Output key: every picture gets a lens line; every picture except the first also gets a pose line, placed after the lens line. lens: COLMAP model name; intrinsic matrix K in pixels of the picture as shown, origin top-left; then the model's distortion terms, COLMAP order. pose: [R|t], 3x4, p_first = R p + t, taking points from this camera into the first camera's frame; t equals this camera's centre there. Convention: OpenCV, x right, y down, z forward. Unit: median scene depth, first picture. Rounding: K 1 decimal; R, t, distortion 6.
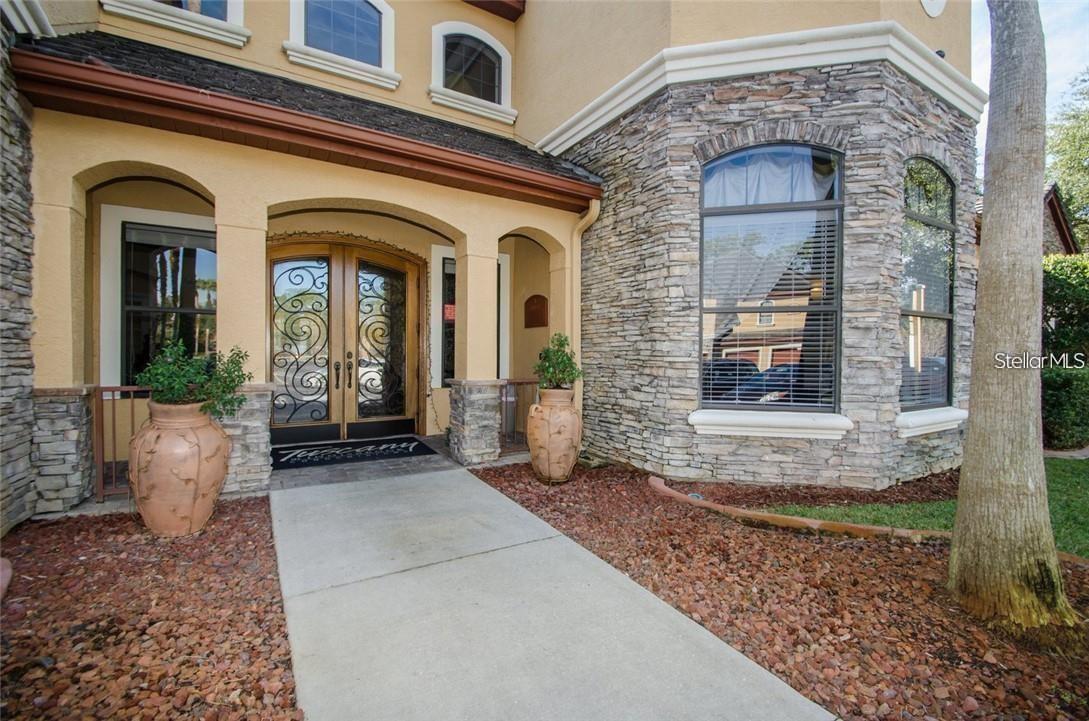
lens RADIAL K [[492.5, 0, 542.1], [0, 492.5, 369.3], [0, 0, 1]] dist [-0.001866, -0.000151]
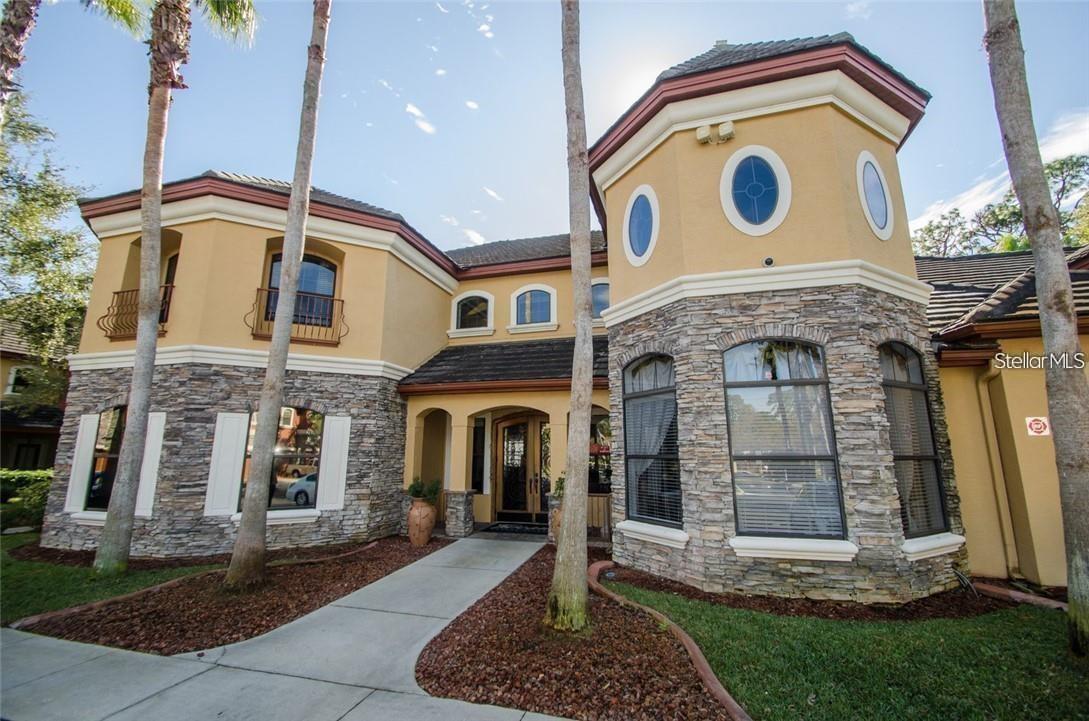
lens RADIAL K [[492.5, 0, 547.8], [0, 492.5, 359.1], [0, 0, 1]] dist [-0.001866, -0.000151]
pose [[0.661645, -0.148621, -0.734941, 1.469554], [-0.011154, 0.978100, -0.207835, -0.097778], [0.749735, 0.145711, 0.645497, -0.312954]]
